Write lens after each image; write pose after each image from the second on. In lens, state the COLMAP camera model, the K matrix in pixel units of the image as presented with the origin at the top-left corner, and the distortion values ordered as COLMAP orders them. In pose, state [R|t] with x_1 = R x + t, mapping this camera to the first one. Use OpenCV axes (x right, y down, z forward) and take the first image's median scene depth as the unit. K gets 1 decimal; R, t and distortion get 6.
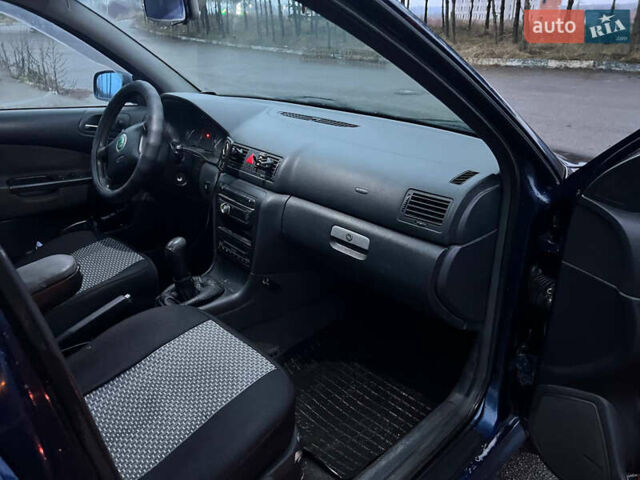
lens RADIAL K [[481.0, 0, 306.9], [0, 481.0, 238.9], [0, 0, 1]] dist [0.092779, -0.074371]
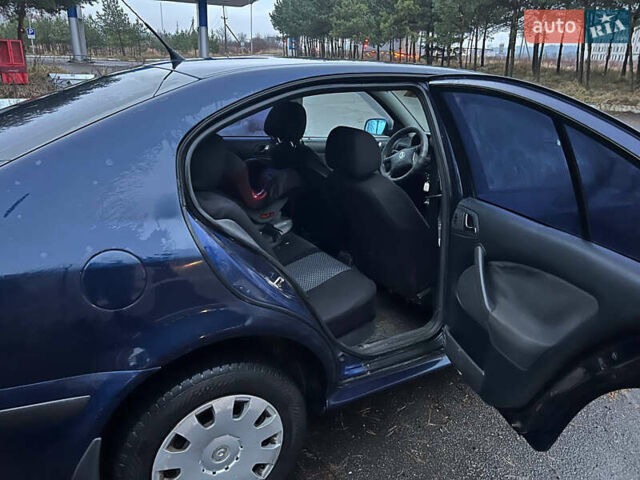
lens RADIAL K [[481.0, 0, 306.9], [0, 481.0, 238.9], [0, 0, 1]] dist [0.092779, -0.074371]
pose [[0.974484, 0.087331, -0.206770, -0.042391], [-0.100615, 0.993426, -0.054608, 0.041211], [0.200641, 0.074018, 0.976865, -0.143396]]
